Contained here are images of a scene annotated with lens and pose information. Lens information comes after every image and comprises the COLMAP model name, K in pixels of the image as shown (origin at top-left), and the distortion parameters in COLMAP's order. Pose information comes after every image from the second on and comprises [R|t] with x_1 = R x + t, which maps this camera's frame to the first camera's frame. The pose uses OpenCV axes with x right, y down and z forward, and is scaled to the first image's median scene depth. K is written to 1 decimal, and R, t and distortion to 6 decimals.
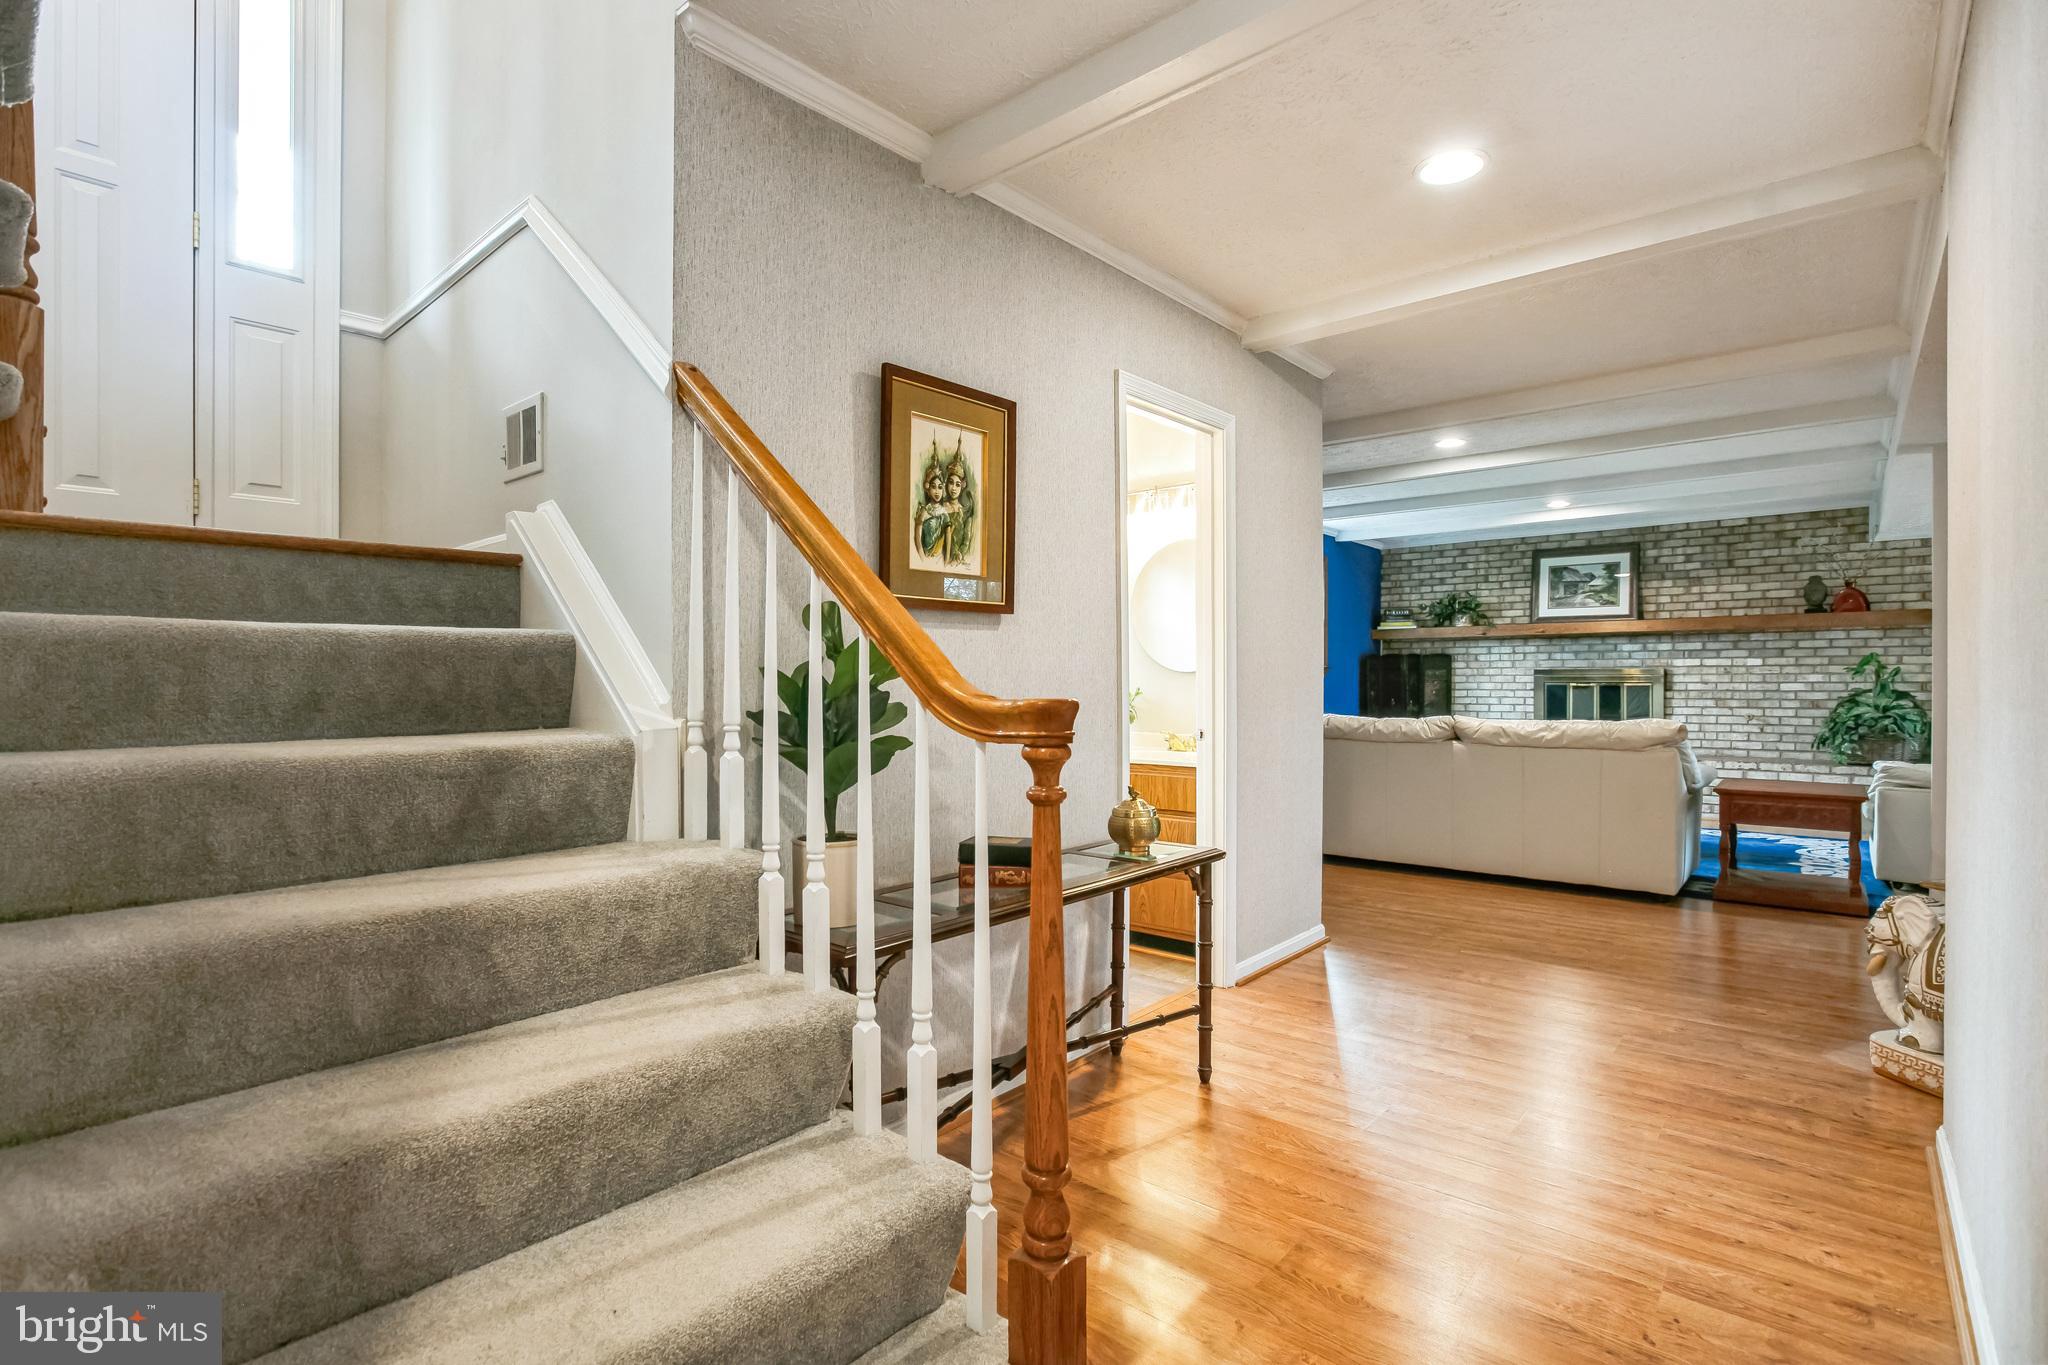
lens RADIAL K [[947.8, 0, 1030.9], [0, 947.8, 680.4], [0, 0, 1]] dist [-0.047475, 0.018658]
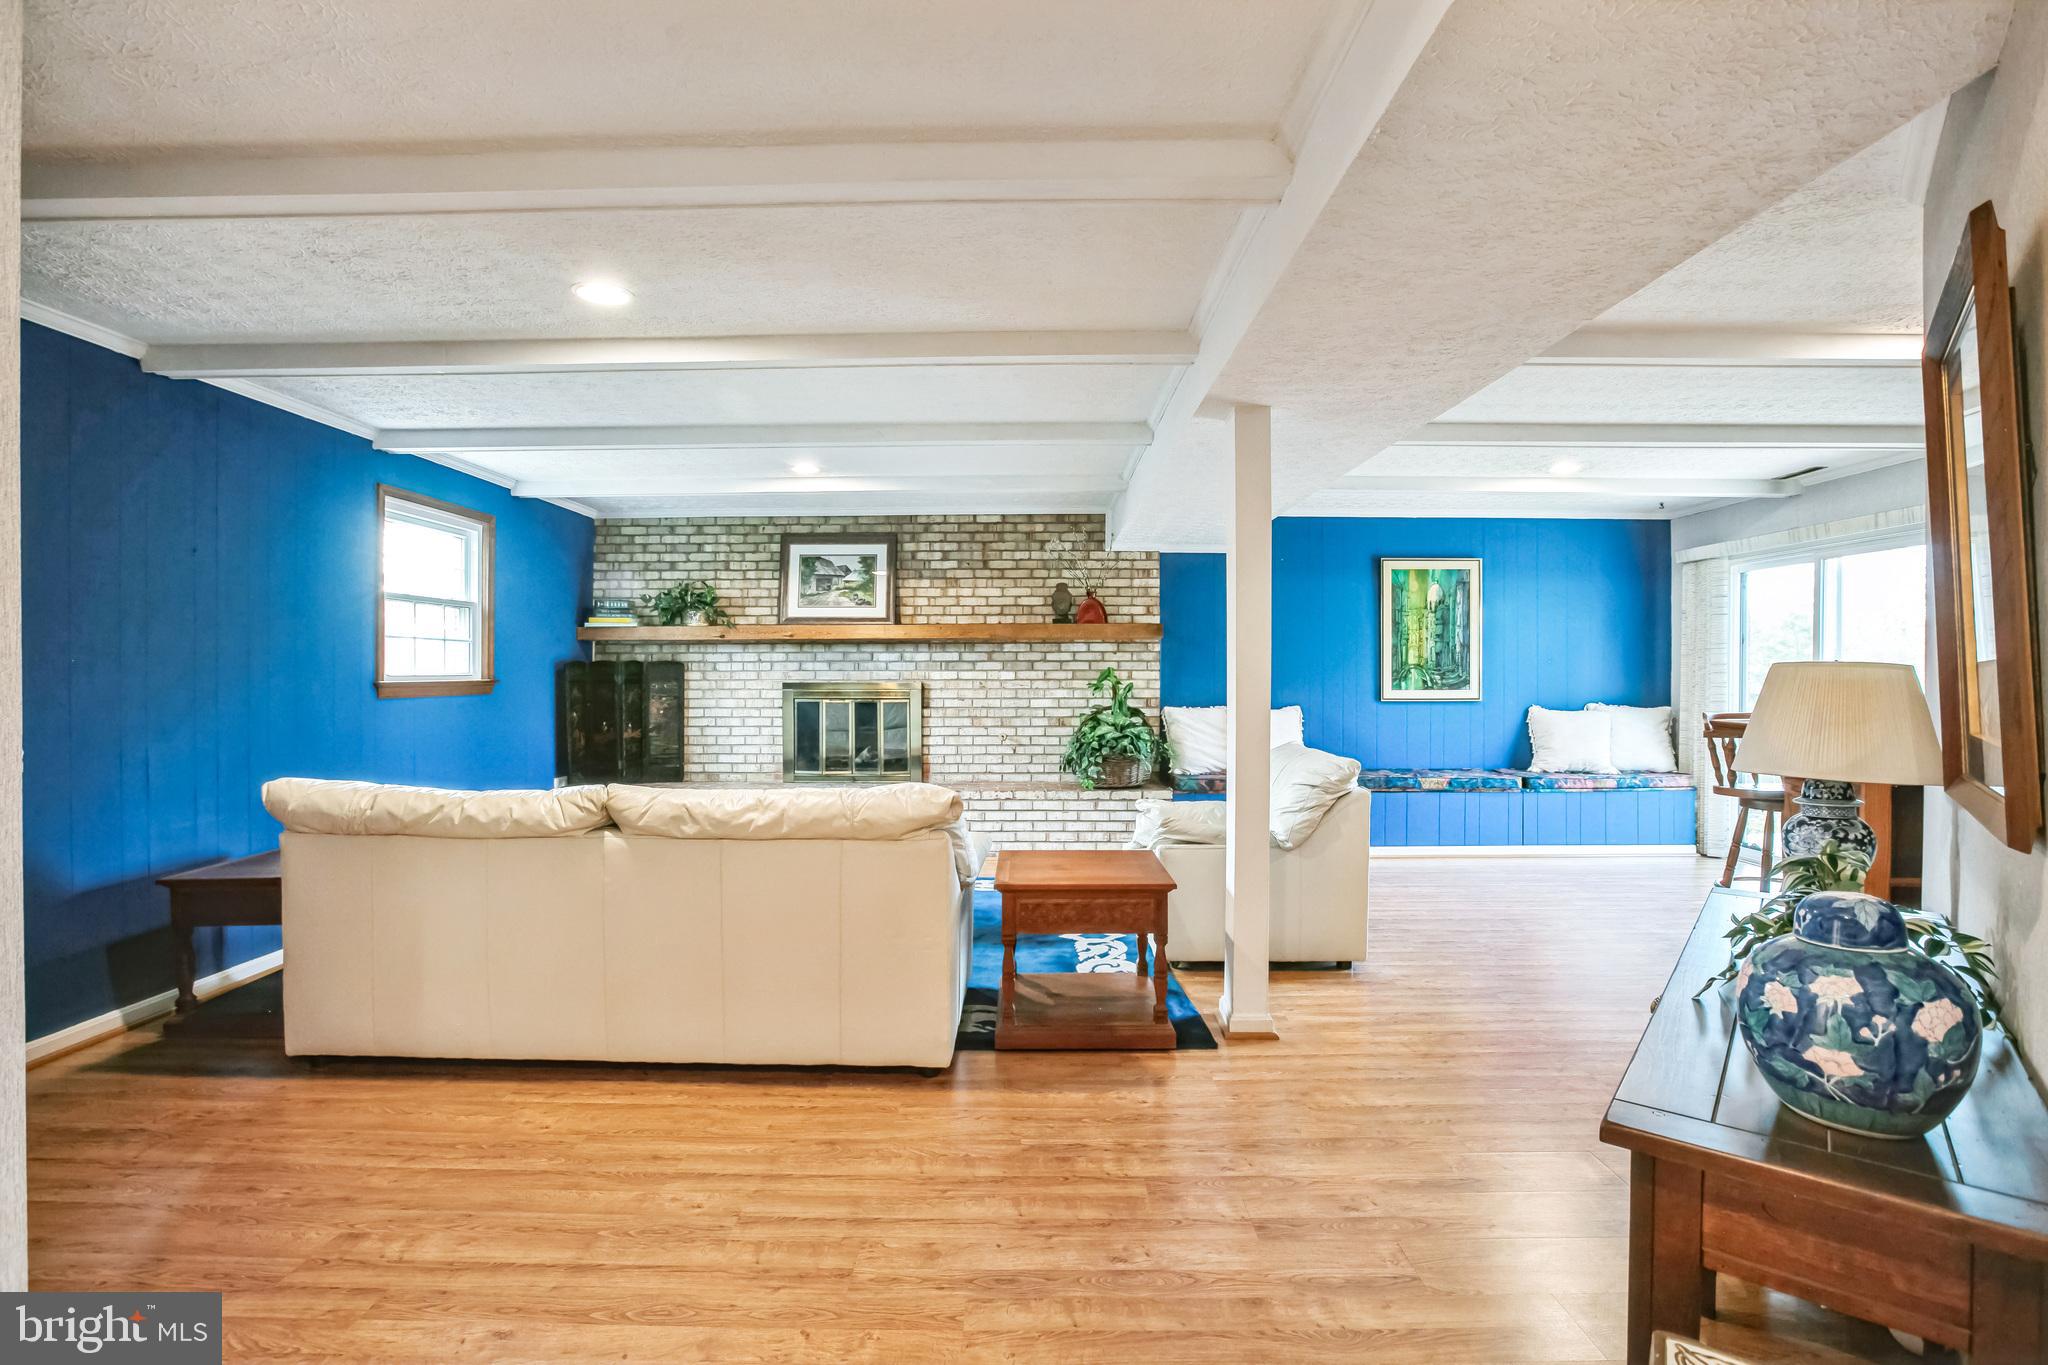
lens RADIAL K [[947.8, 0, 1030.9], [0, 947.8, 680.4], [0, 0, 1]] dist [-0.047475, 0.018658]
pose [[0.752672, -0.003700, 0.658385, 0.186625], [0.001919, 0.999992, 0.003427, -0.017813], [-0.658393, -0.001316, 0.752673, 0.284375]]
